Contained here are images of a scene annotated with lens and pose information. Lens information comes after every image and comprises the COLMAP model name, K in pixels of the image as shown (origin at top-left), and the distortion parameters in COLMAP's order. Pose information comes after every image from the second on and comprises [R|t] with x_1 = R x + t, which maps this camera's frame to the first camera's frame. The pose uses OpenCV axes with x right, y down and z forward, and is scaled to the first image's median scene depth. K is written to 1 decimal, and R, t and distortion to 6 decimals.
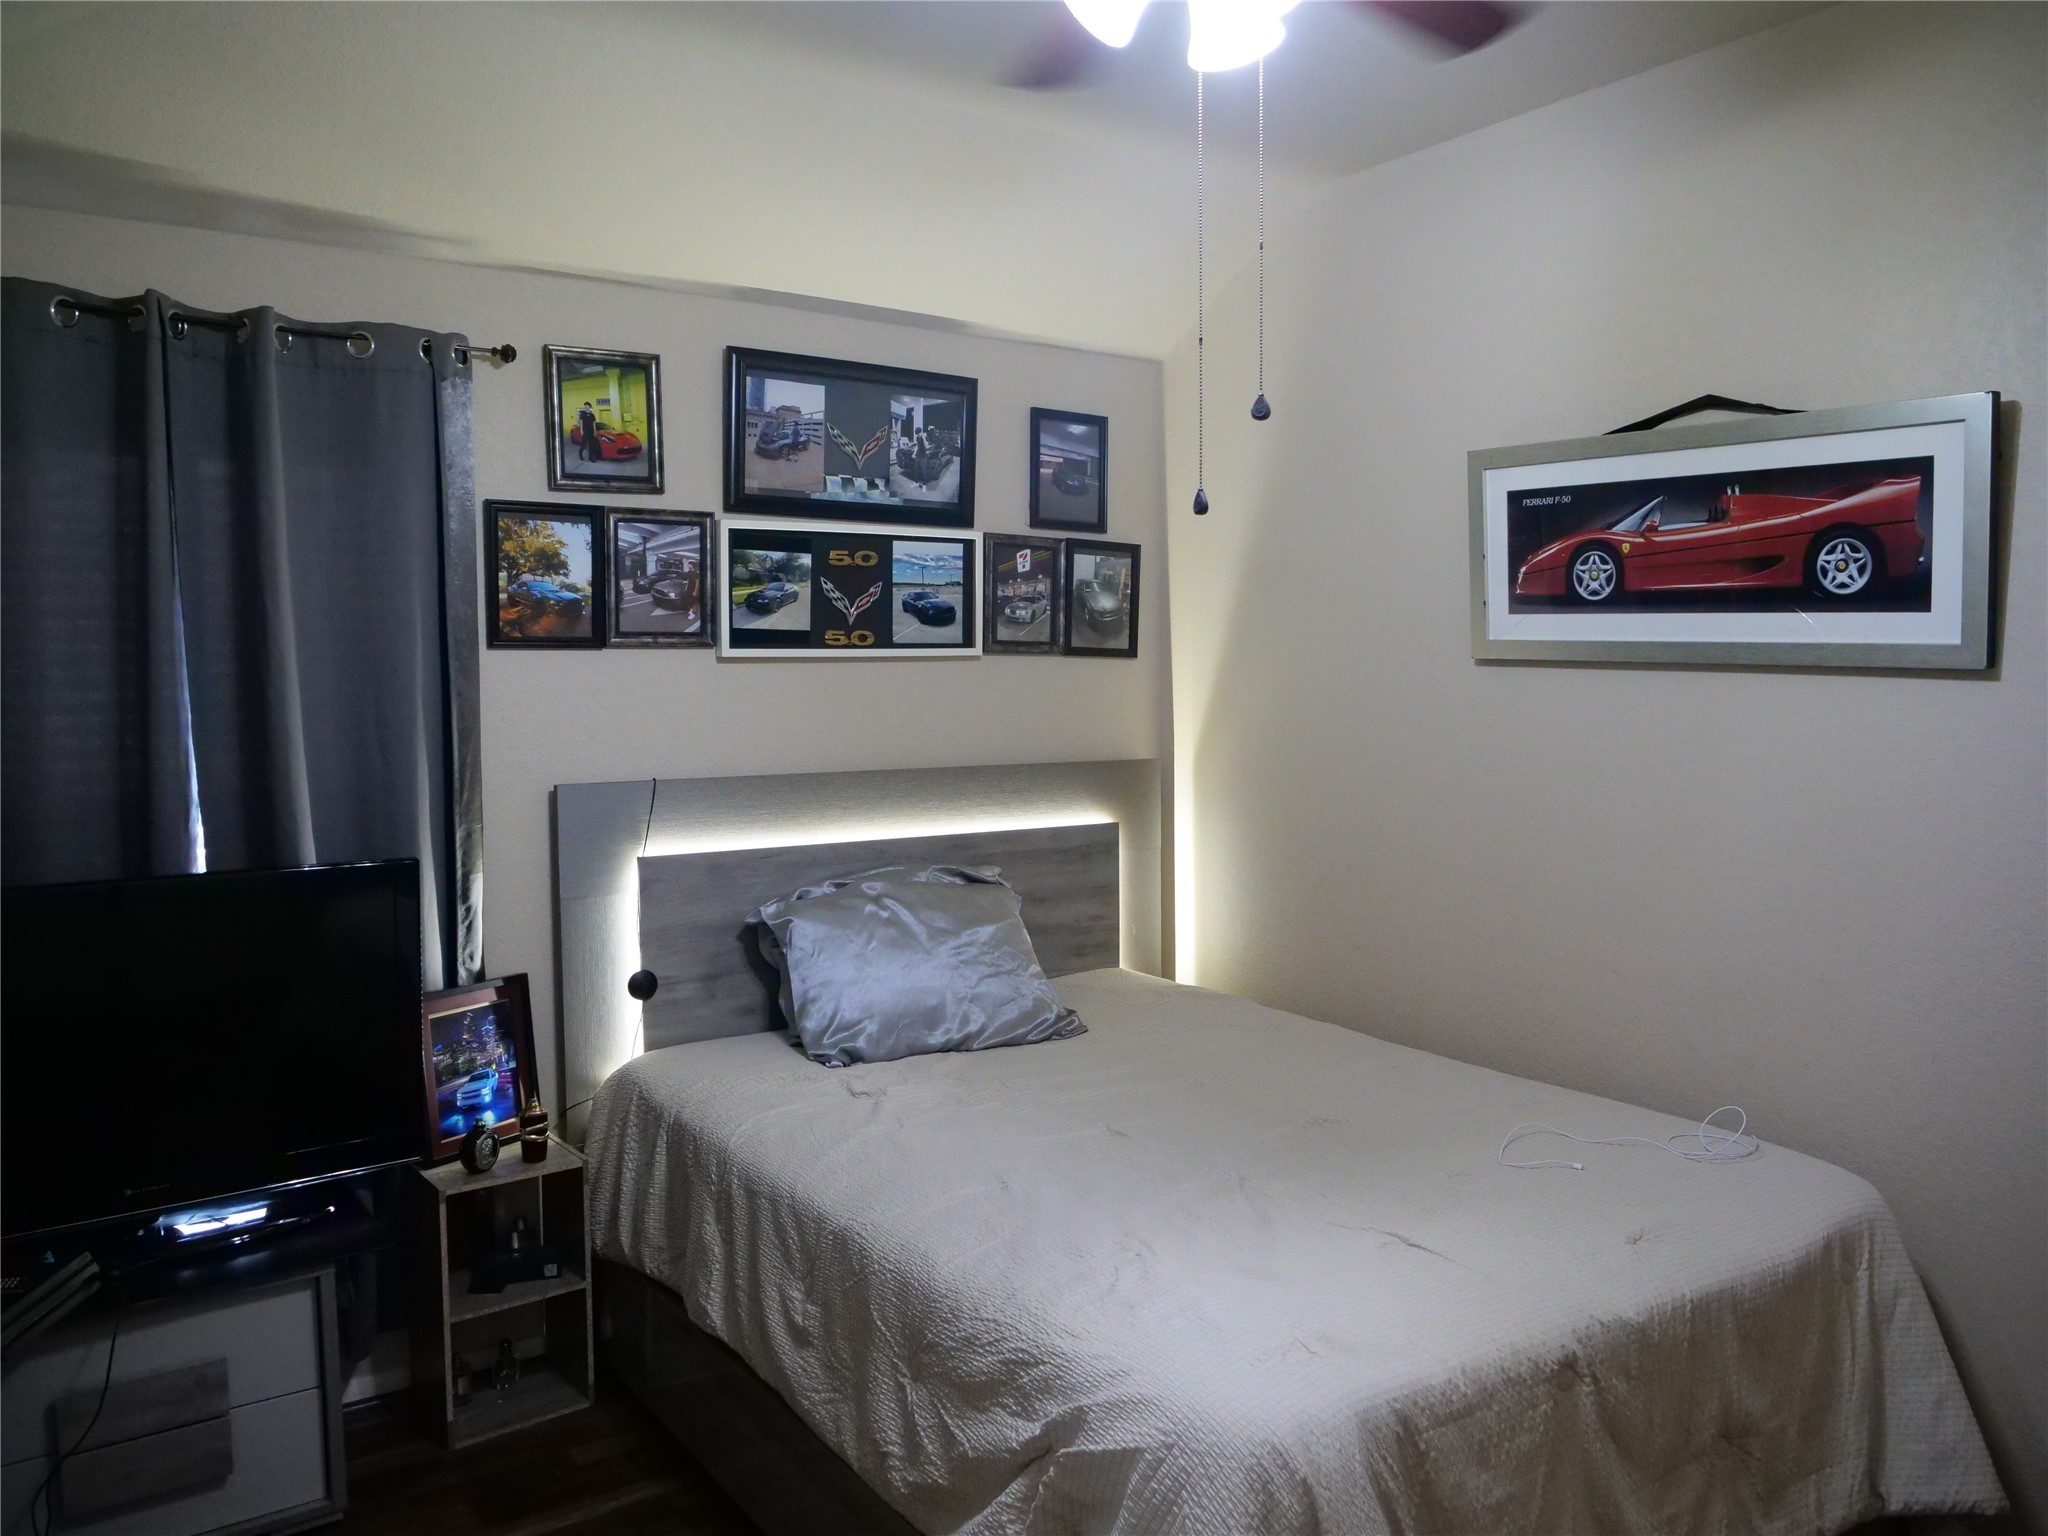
lens RADIAL K [[1499.8, 0, 1038.5], [0, 1499.8, 763.9], [0, 0, 1]] dist [-0.054757, 0.012134]
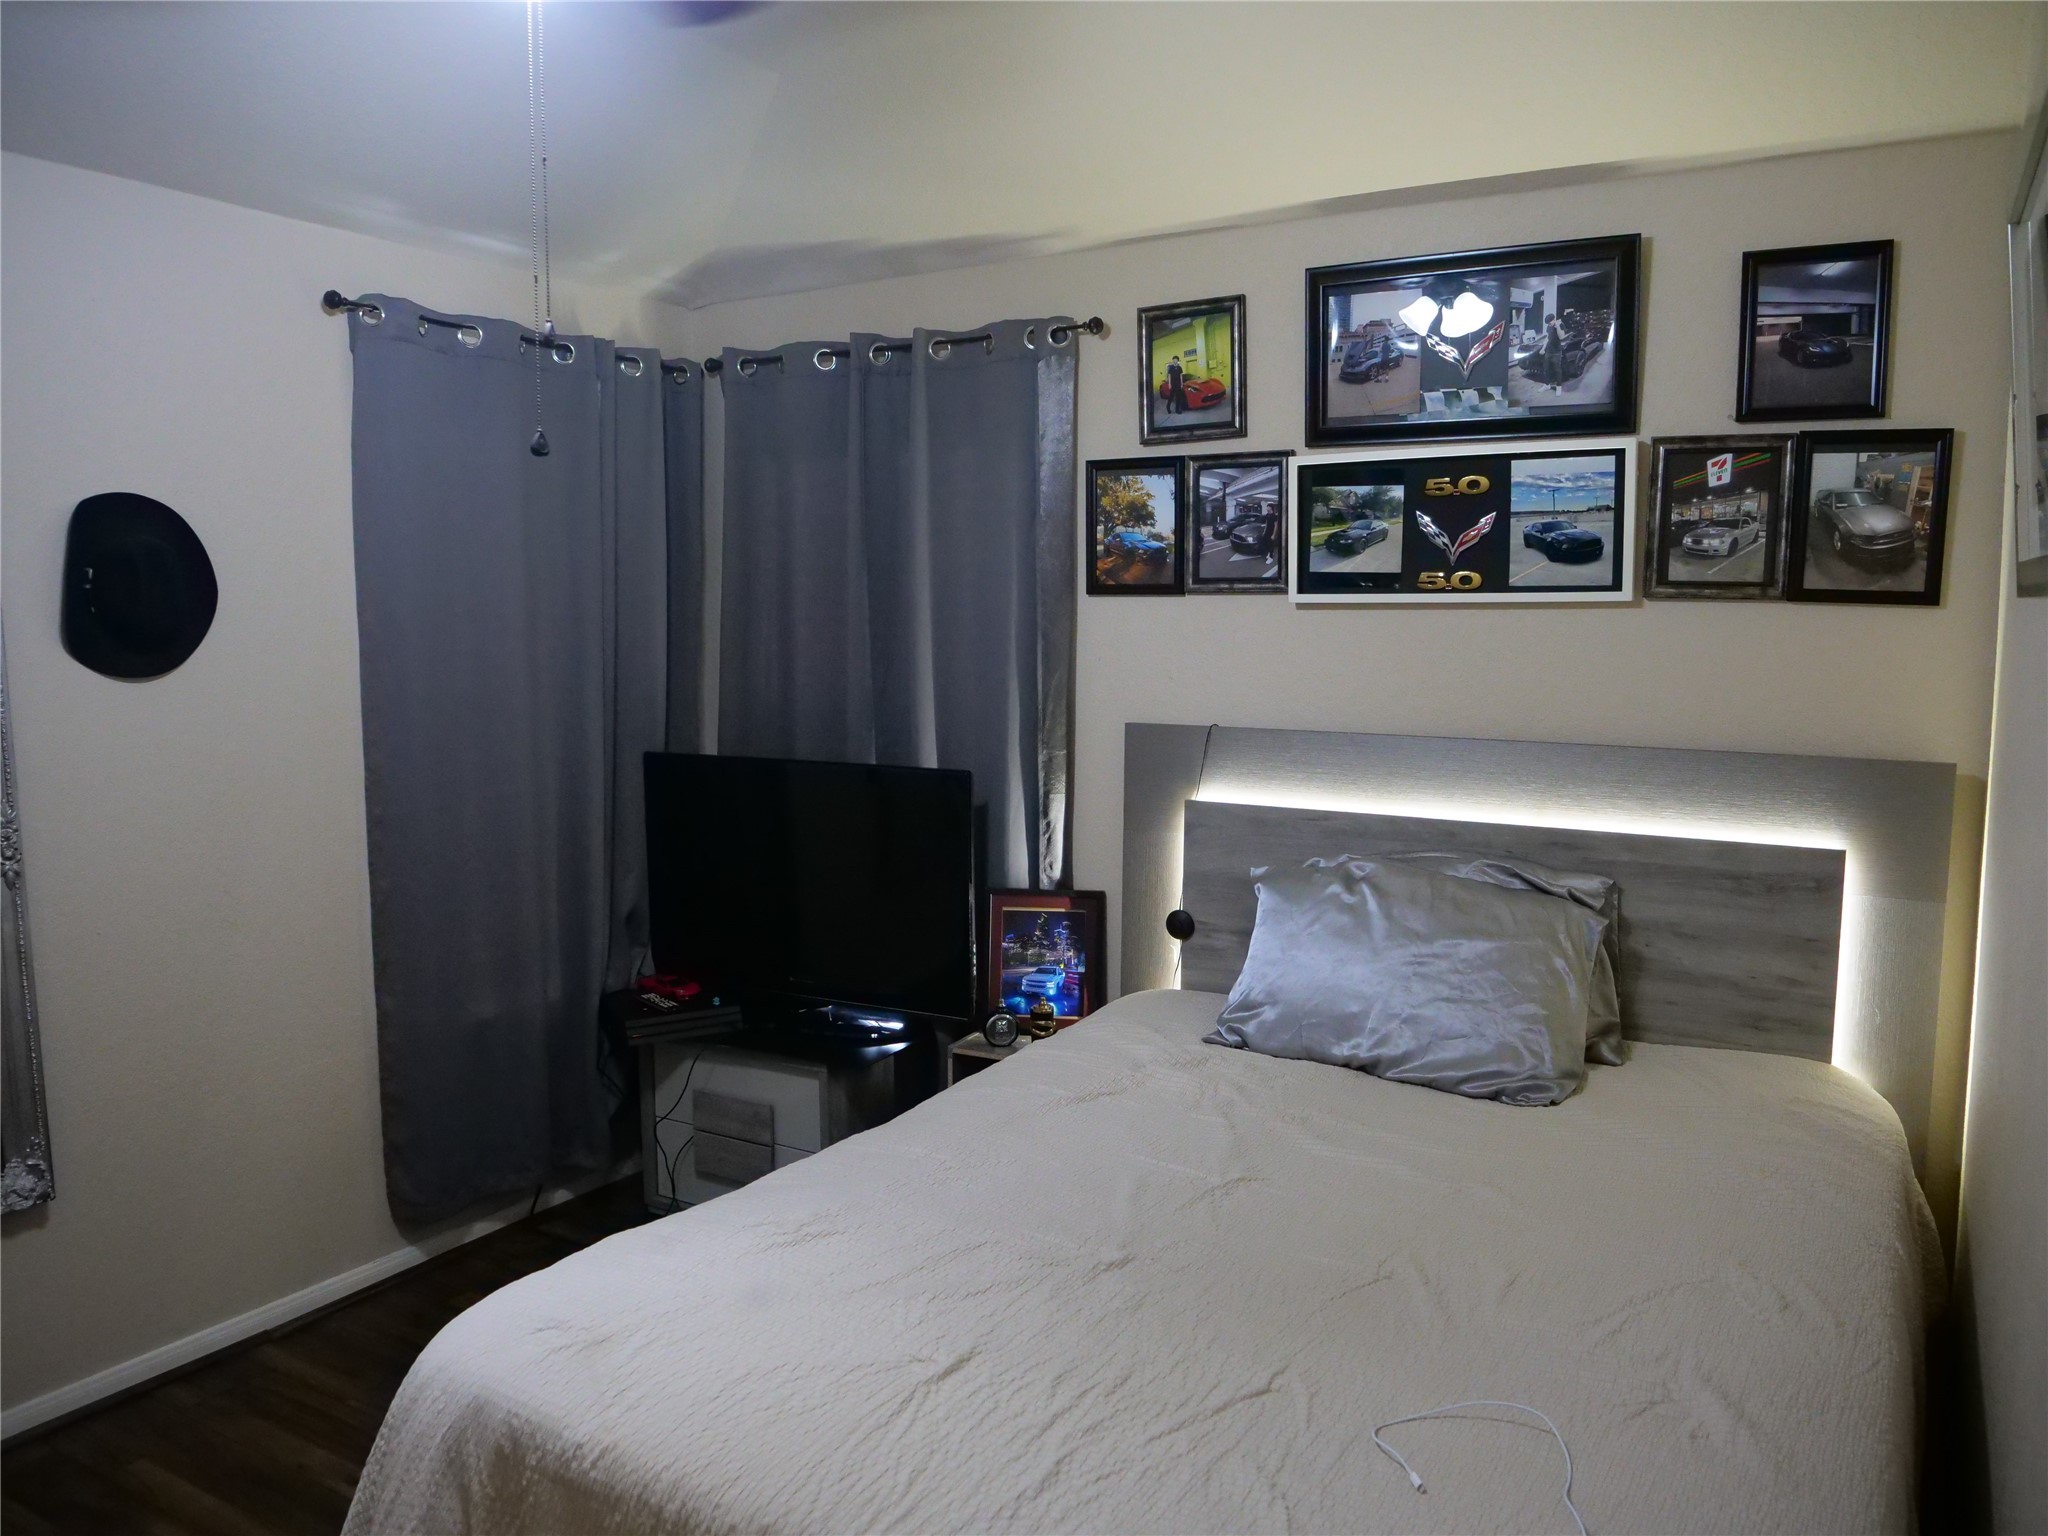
lens RADIAL K [[1499.8, 0, 1036.2], [0, 1499.8, 772.1], [0, 0, 1]] dist [-0.054757, 0.012134]
pose [[0.406417, 0.096800, -0.908546, 0.600586], [-0.064975, 0.994916, 0.076938, -0.027686], [0.911375, 0.027764, 0.410640, 0.472266]]
